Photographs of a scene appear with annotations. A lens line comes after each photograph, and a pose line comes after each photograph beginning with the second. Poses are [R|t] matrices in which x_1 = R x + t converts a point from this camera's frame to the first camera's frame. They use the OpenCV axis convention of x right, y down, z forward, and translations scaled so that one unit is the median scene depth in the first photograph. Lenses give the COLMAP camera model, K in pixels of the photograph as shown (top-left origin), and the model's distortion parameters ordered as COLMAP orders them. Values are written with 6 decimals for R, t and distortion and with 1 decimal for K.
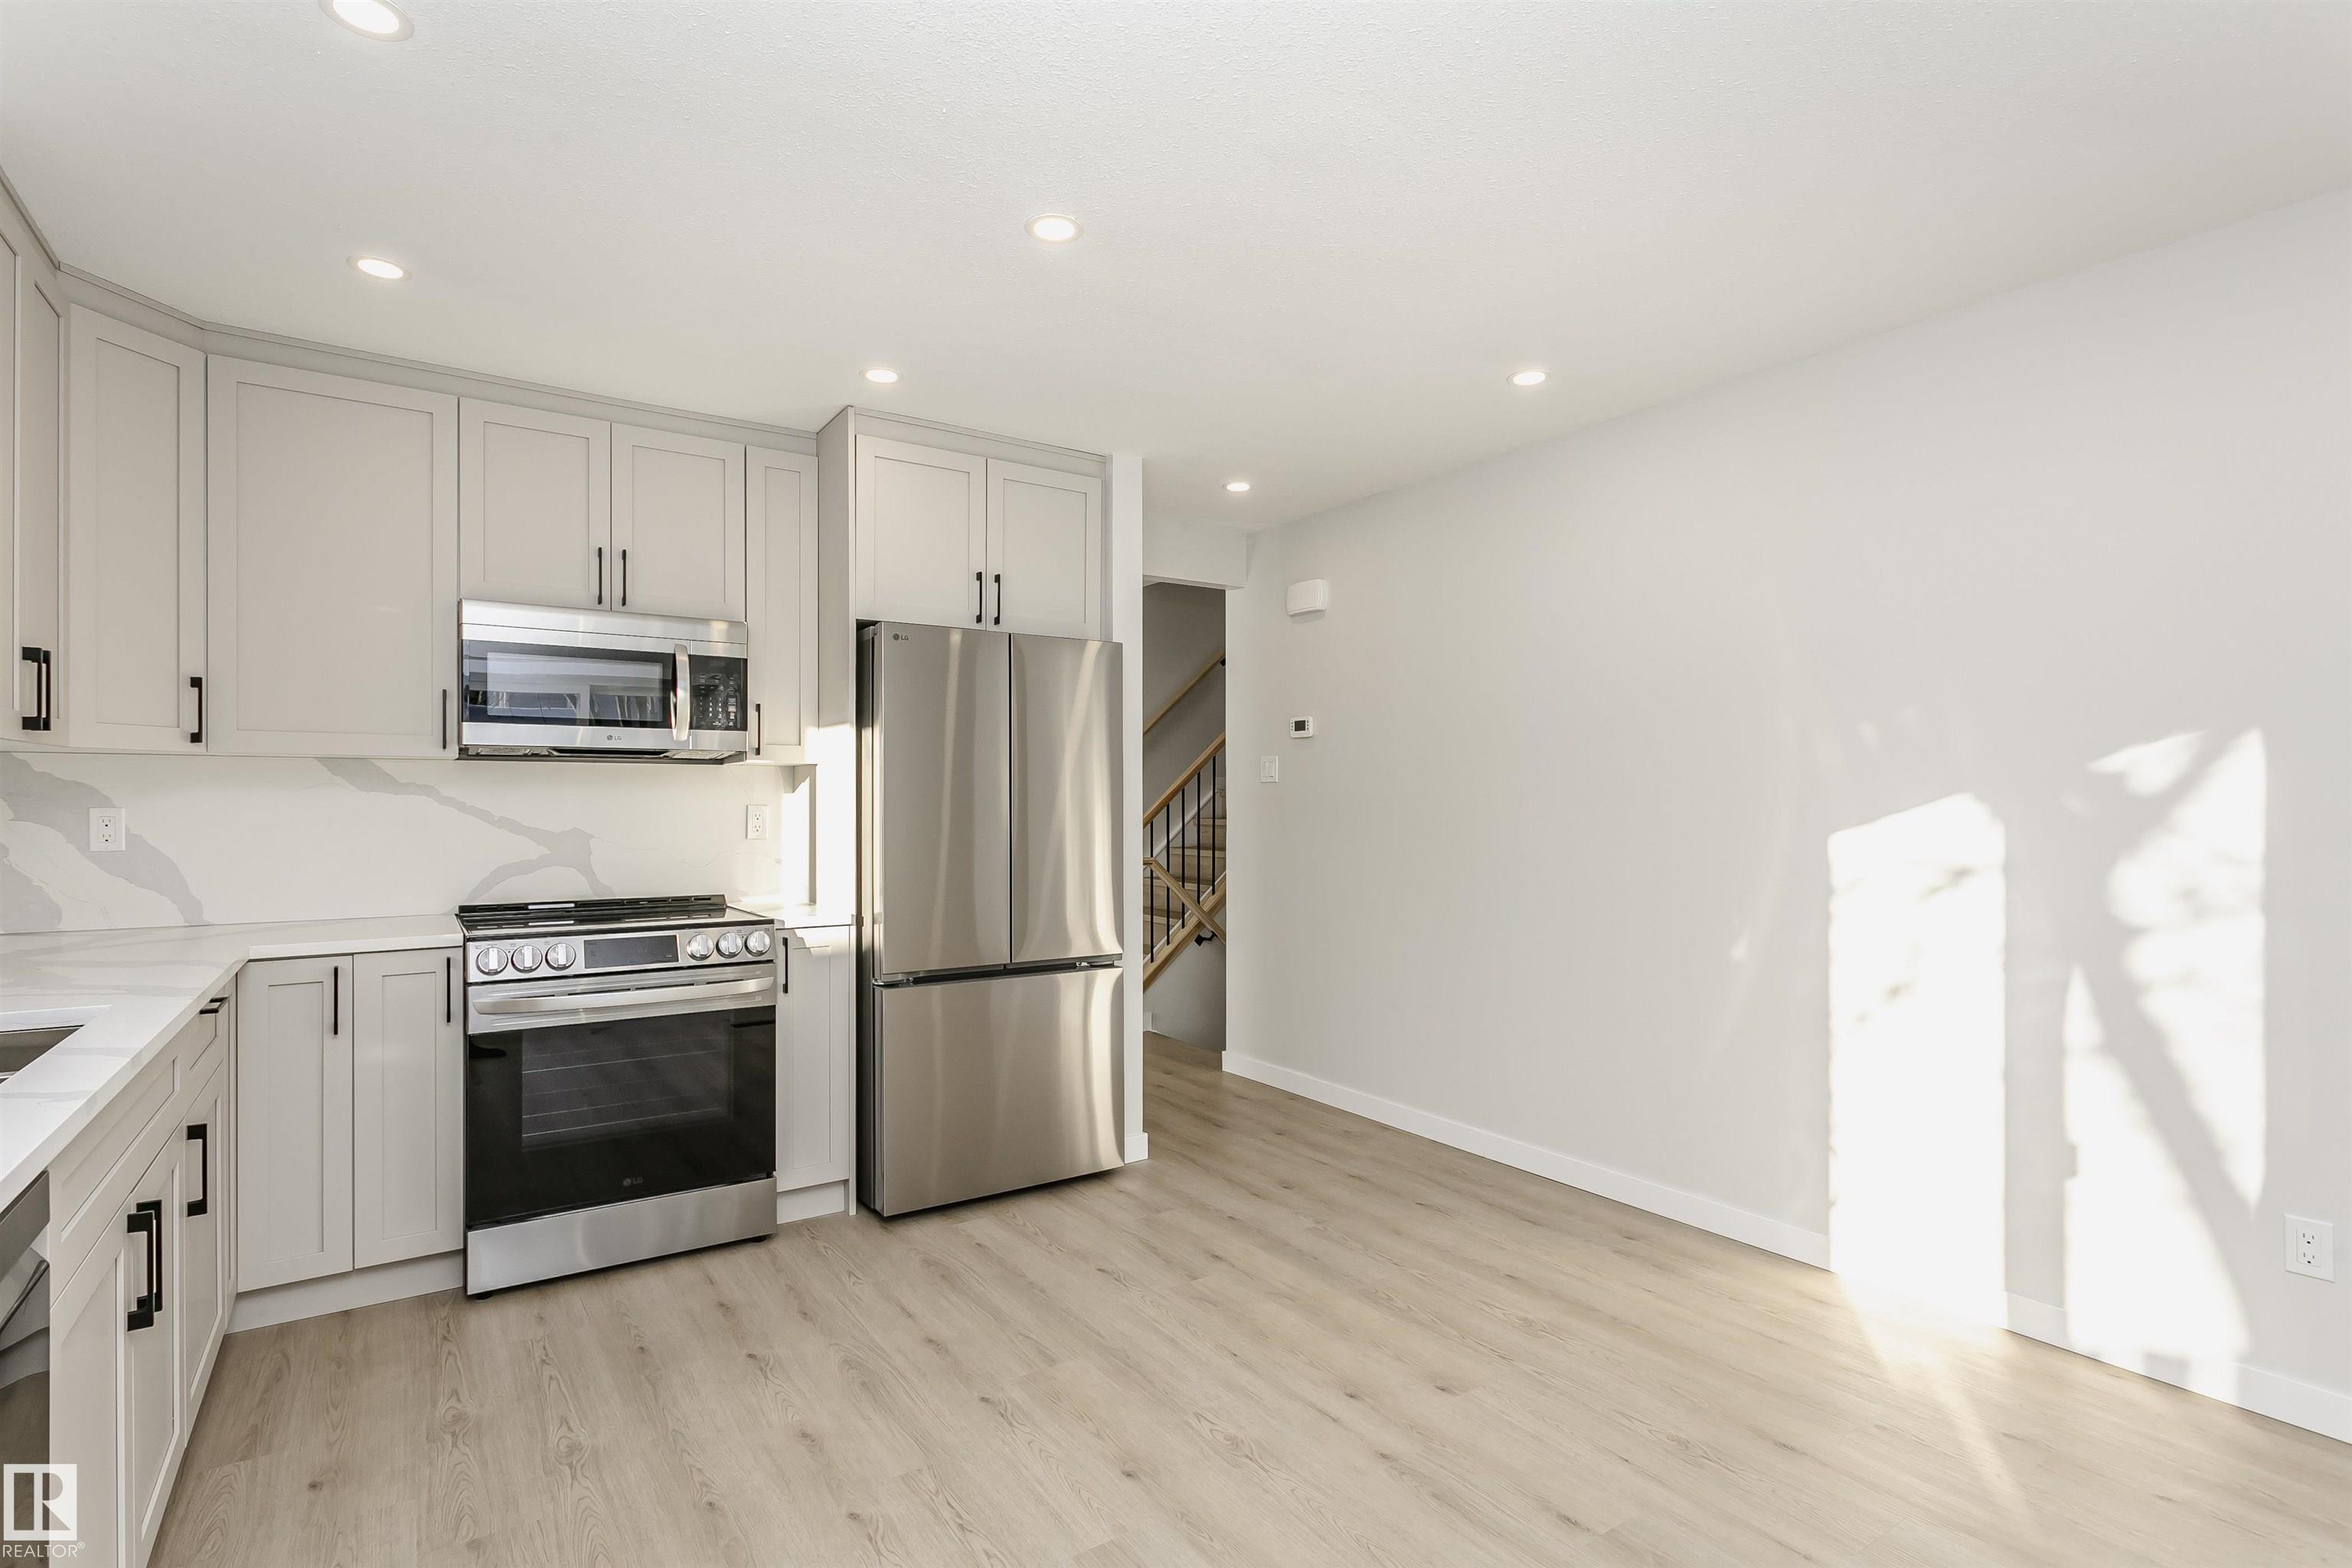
lens RADIAL K [[1134.0, 0, 1143.8], [0, 1134.0, 803.2], [0, 0, 1]] dist [0.004799, 0.002450]
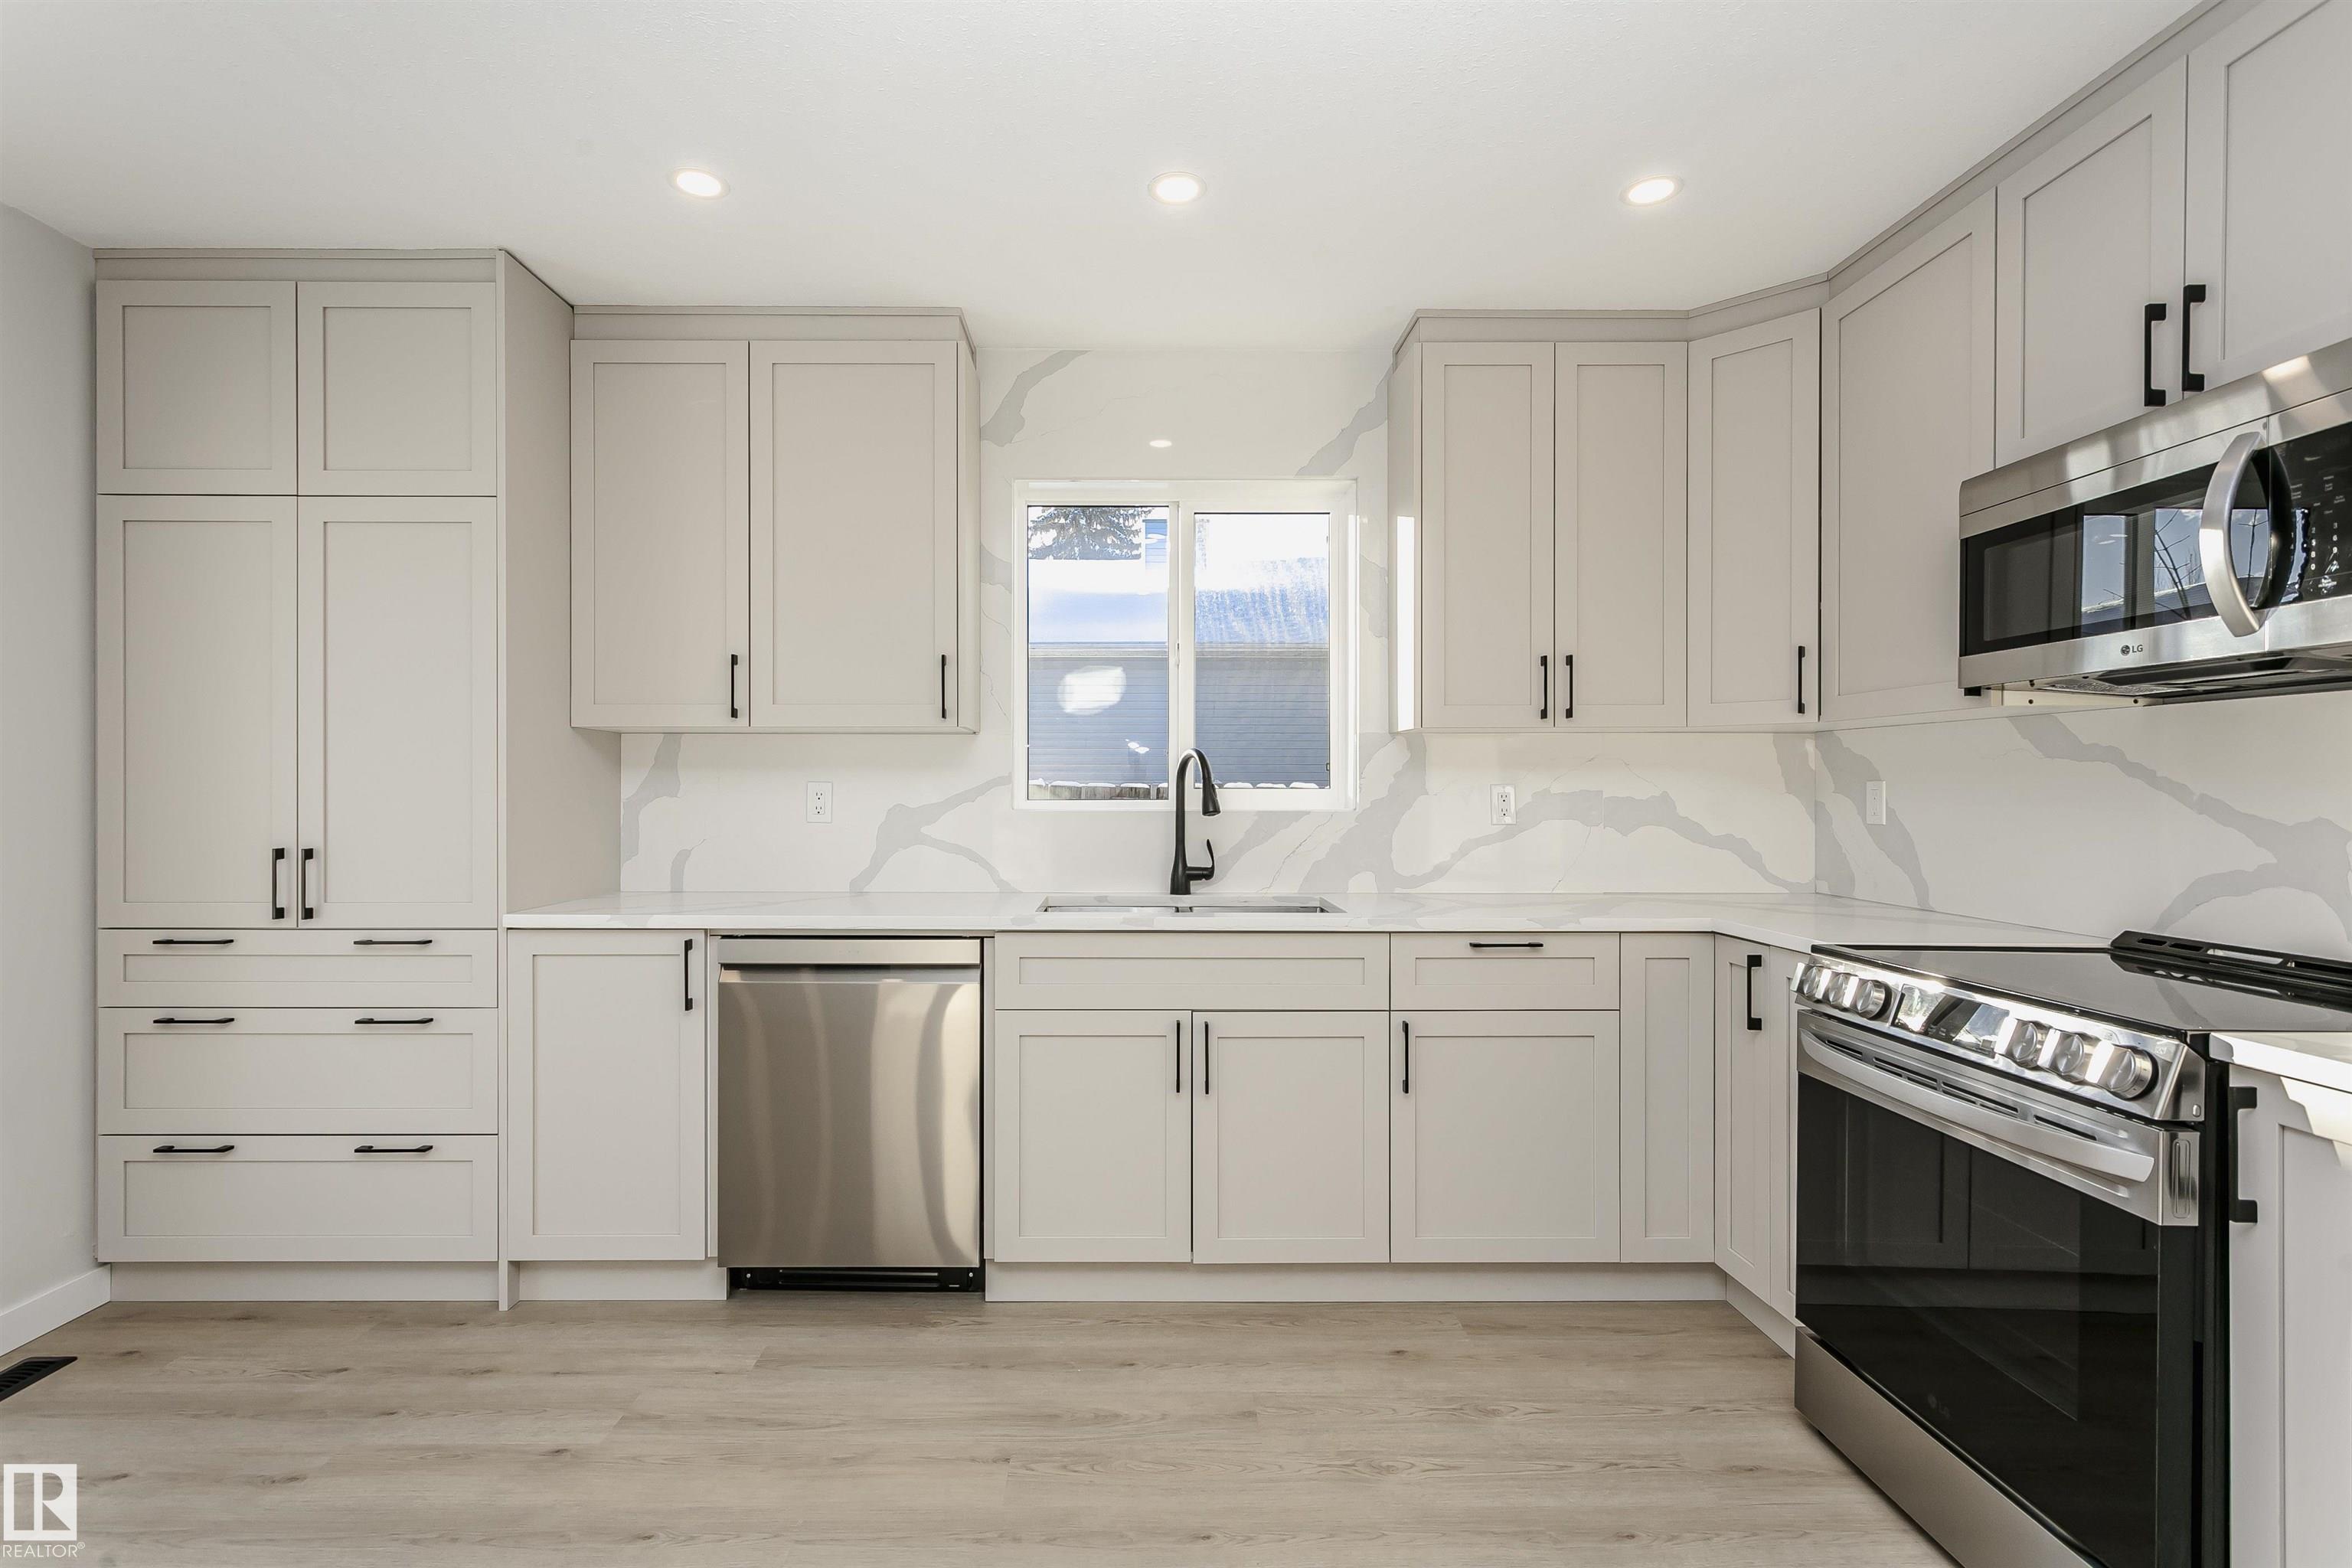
lens RADIAL K [[1134.0, 0, 1139.1], [0, 1134.0, 792.3], [0, 0, 1]] dist [0.004799, 0.002450]
pose [[-0.538408, 0.002088, -0.842682, 0.257492], [-0.004449, 0.999976, 0.005320, 0.010450], [0.842673, 0.006614, -0.538386, 0.899697]]
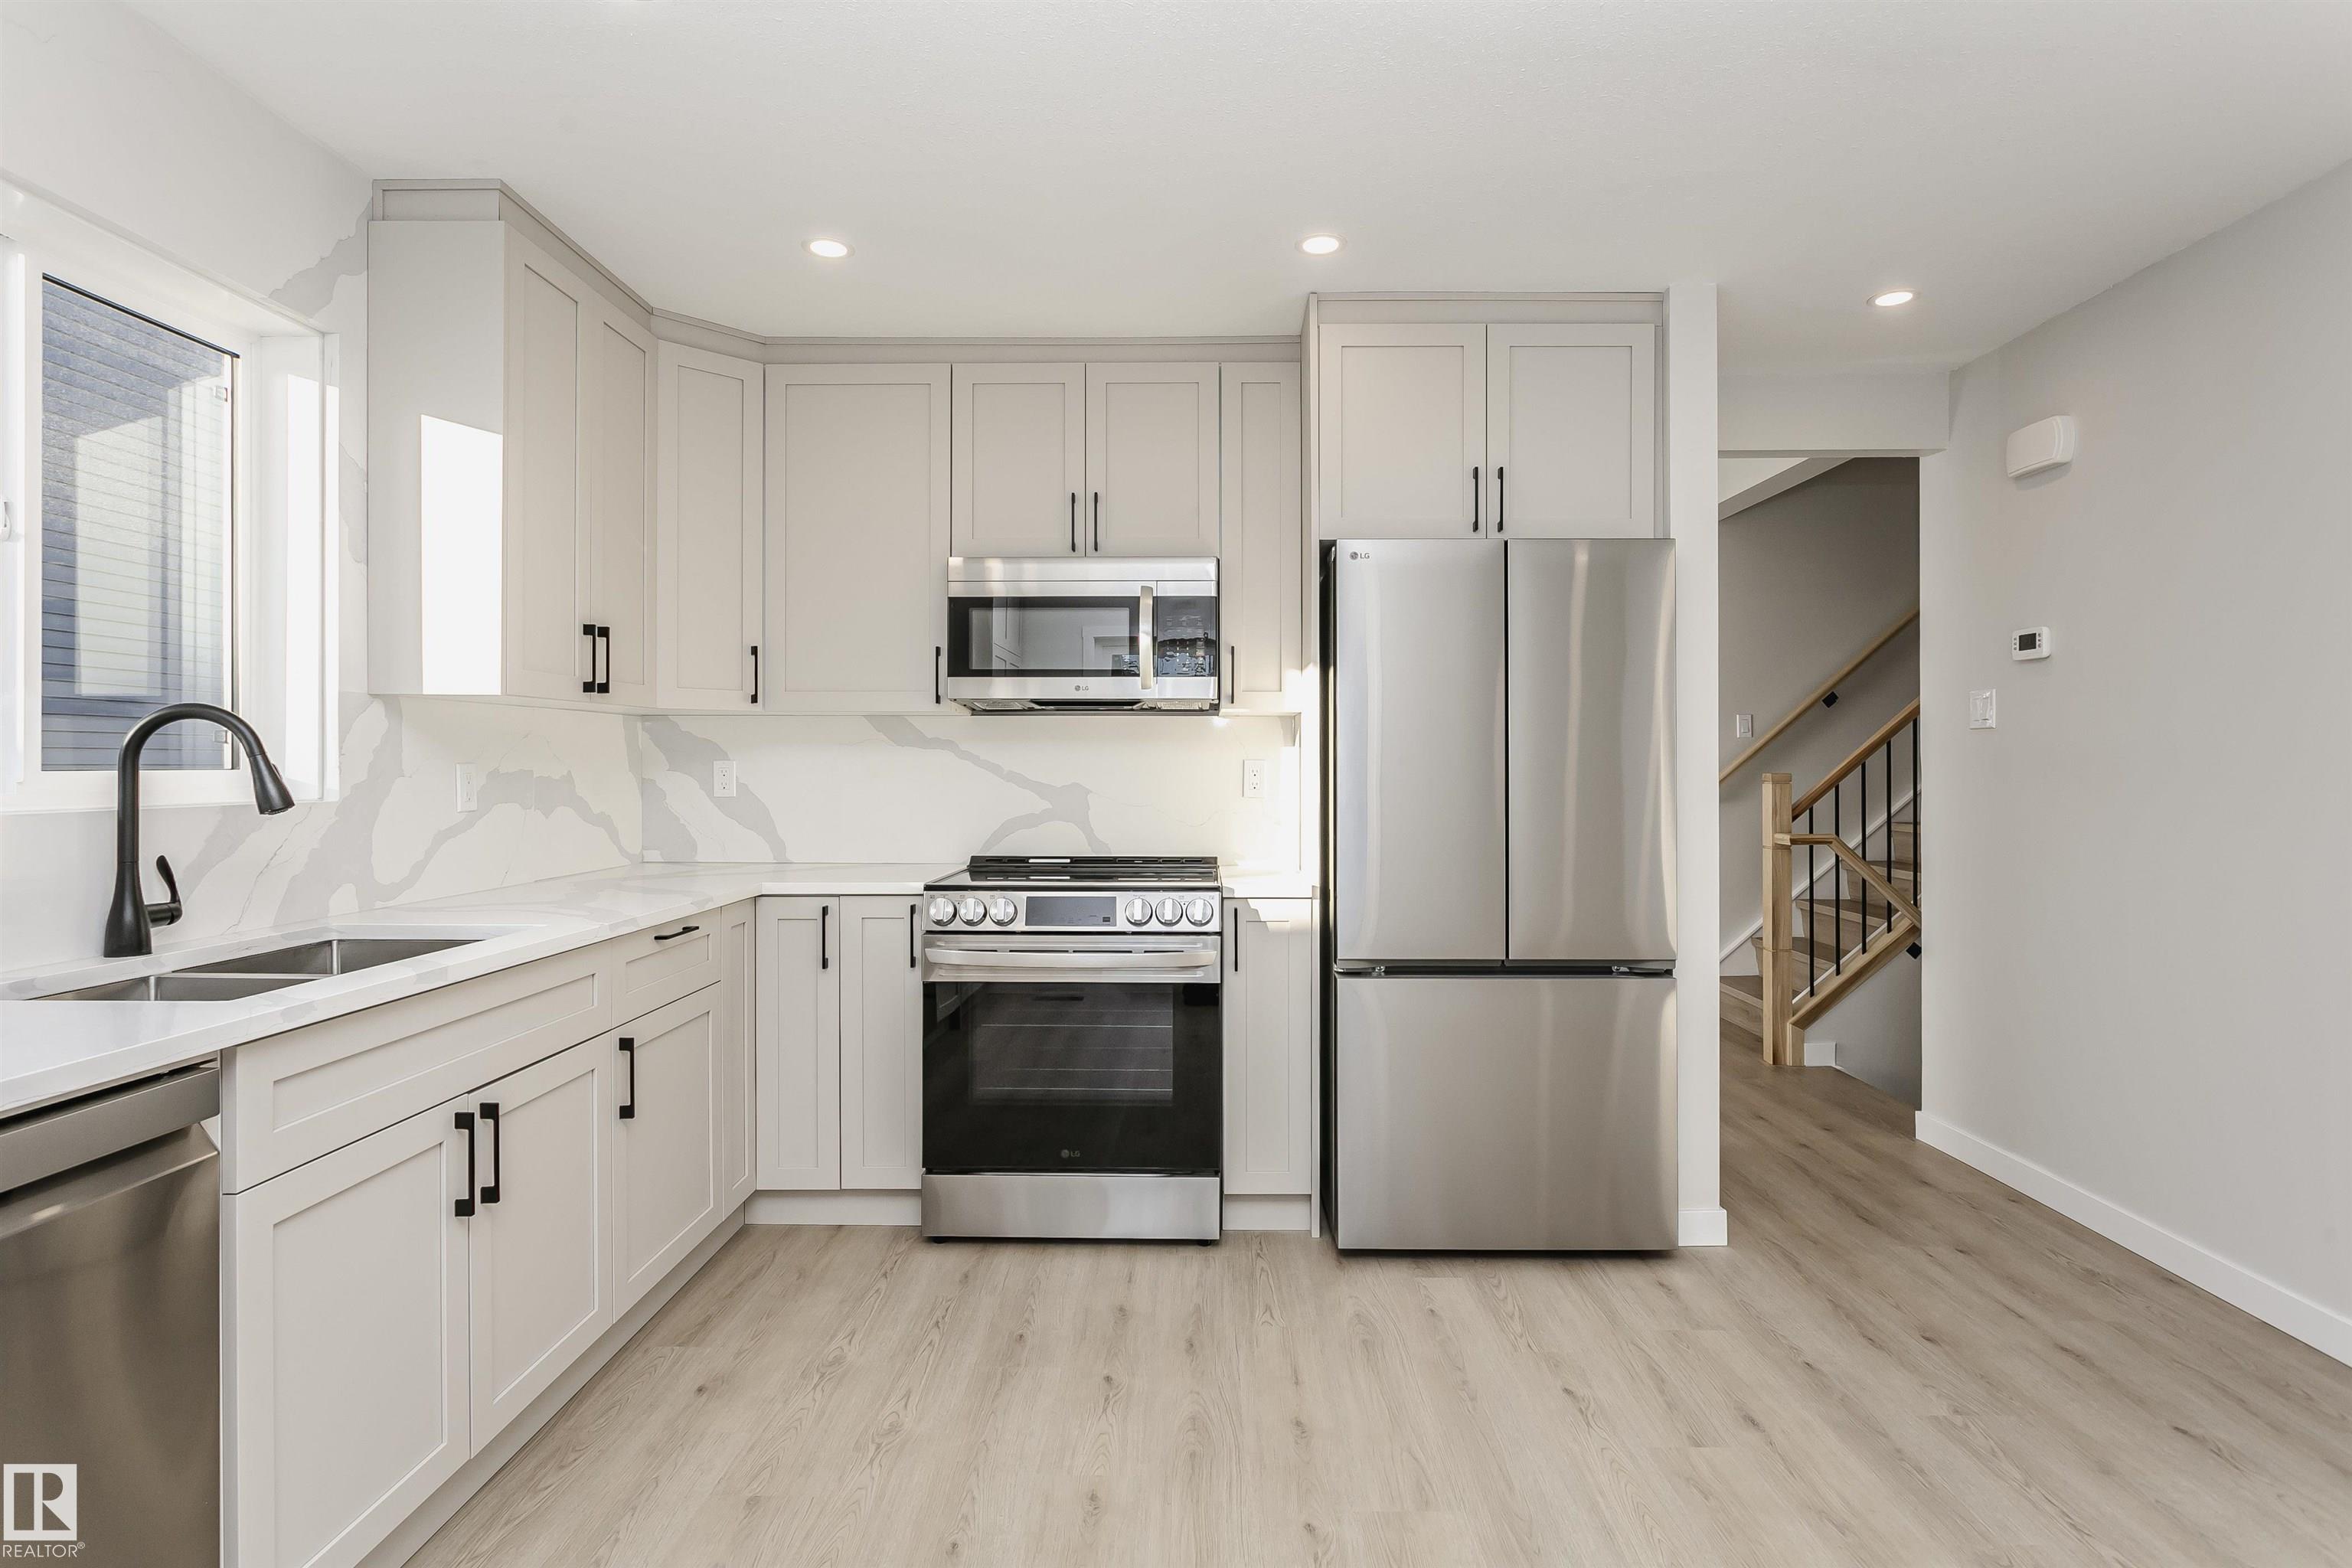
lens RADIAL K [[1202.8, 0, 1185.9], [0, 1202.8, 760.1], [0, 0, 1]] dist [-0.001802, 0.003350]
pose [[0.828597, -0.001802, -0.559842, 0.180133], [-0.001904, 0.999980, -0.006036, 0.009456], [0.559842, 0.006068, 0.828577, 0.204047]]
